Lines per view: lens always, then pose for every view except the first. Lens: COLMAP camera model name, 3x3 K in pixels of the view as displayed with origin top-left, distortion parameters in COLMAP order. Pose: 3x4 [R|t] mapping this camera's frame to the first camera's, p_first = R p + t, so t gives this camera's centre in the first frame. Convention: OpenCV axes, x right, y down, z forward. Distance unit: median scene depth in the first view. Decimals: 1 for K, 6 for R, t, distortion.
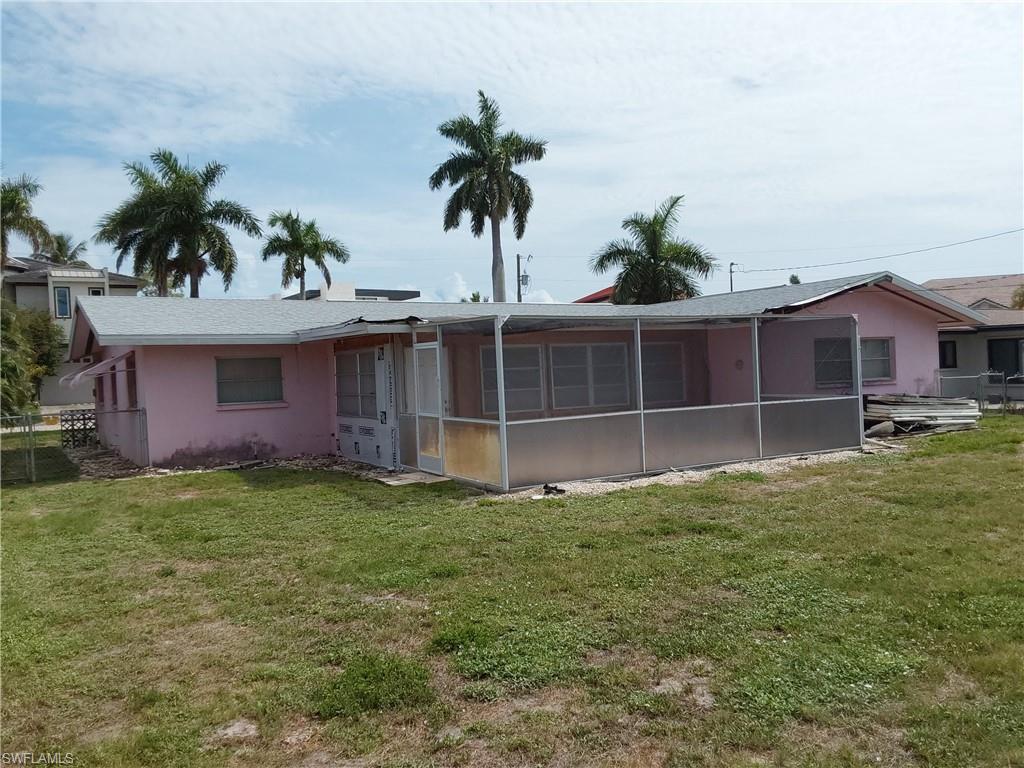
lens RADIAL K [[826.1, 0, 558.8], [0, 826.1, 387.7], [0, 0, 1]] dist [0.054208, -0.086663]
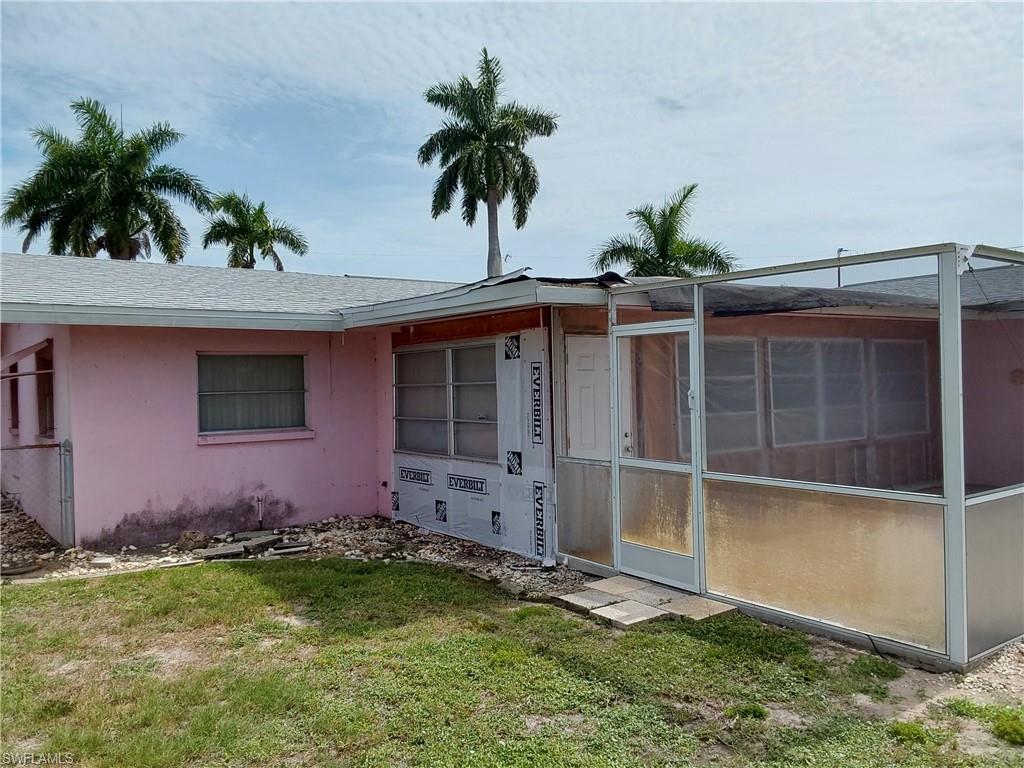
lens RADIAL K [[837.3, 0, 519.0], [0, 837.3, 385.7], [0, 0, 1]] dist [0.116629, -0.178806]
pose [[0.998952, 0.012435, 0.044059, -0.093701], [-0.011404, 0.999657, -0.023576, -0.001014], [-0.044337, 0.023049, 0.998751, 0.175404]]
